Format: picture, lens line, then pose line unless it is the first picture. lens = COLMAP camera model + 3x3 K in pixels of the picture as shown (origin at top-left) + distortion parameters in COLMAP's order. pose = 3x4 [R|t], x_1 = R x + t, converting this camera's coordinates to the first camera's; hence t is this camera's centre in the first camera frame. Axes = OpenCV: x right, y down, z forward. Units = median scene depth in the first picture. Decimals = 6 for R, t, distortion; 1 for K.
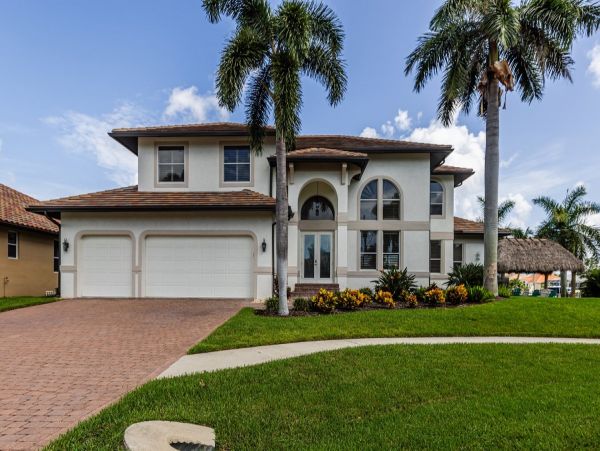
lens RADIAL K [[447.6, 0, 300.0], [0, 447.6, 225.5], [0, 0, 1]] dist [0.003989, -0.000224]
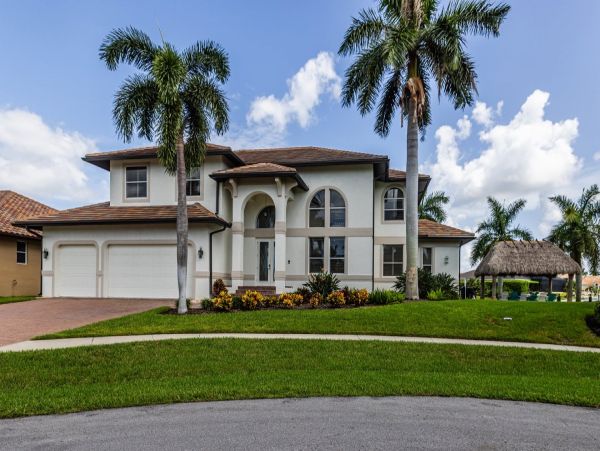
lens RADIAL K [[447.6, 0, 300.0], [0, 447.6, 225.5], [0, 0, 1]] dist [0.003989, -0.000224]
pose [[0.989083, -0.015911, -0.146496, 0.301810], [0.015495, 0.999872, -0.003981, -0.014462], [0.146541, 0.001667, 0.989203, -0.081507]]
